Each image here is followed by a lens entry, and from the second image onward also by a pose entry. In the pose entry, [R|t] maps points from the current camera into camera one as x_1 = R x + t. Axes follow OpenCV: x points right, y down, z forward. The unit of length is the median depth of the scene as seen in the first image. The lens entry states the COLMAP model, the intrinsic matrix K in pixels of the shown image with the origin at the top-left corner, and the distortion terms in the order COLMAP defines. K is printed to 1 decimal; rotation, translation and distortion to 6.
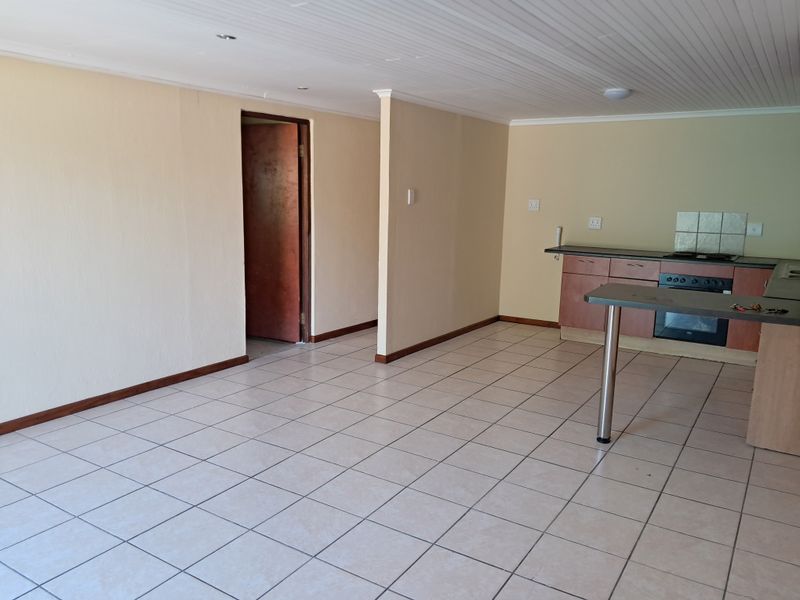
lens RADIAL K [[632.5, 0, 400.0], [0, 632.5, 300.0], [0, 0, 1]] dist [-0.032219, 0.004697]
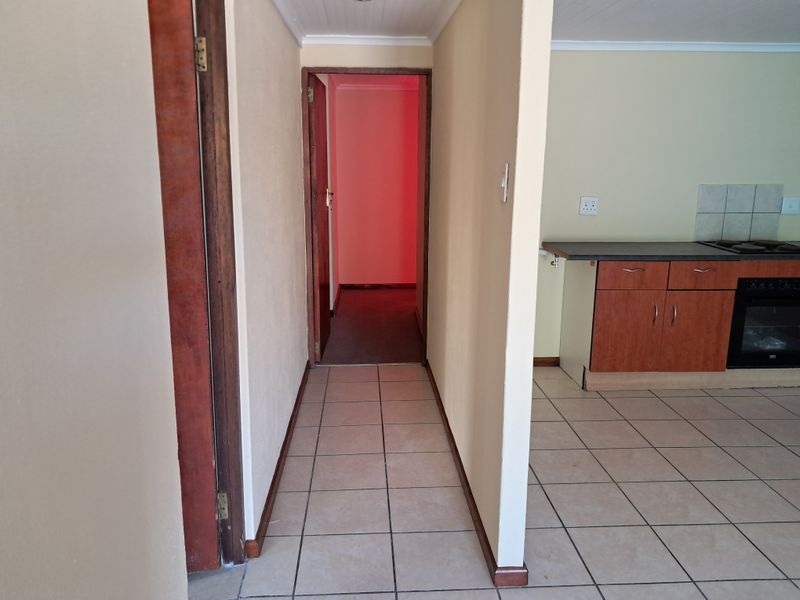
lens RADIAL K [[632.5, 0, 400.0], [0, 632.5, 300.0], [0, 0, 1]] dist [-0.032219, 0.004697]
pose [[0.804957, -0.143569, 0.575702, -0.271011], [0.110614, 0.989585, 0.092120, -0.118544], [-0.582931, -0.010471, 0.812454, 0.638288]]
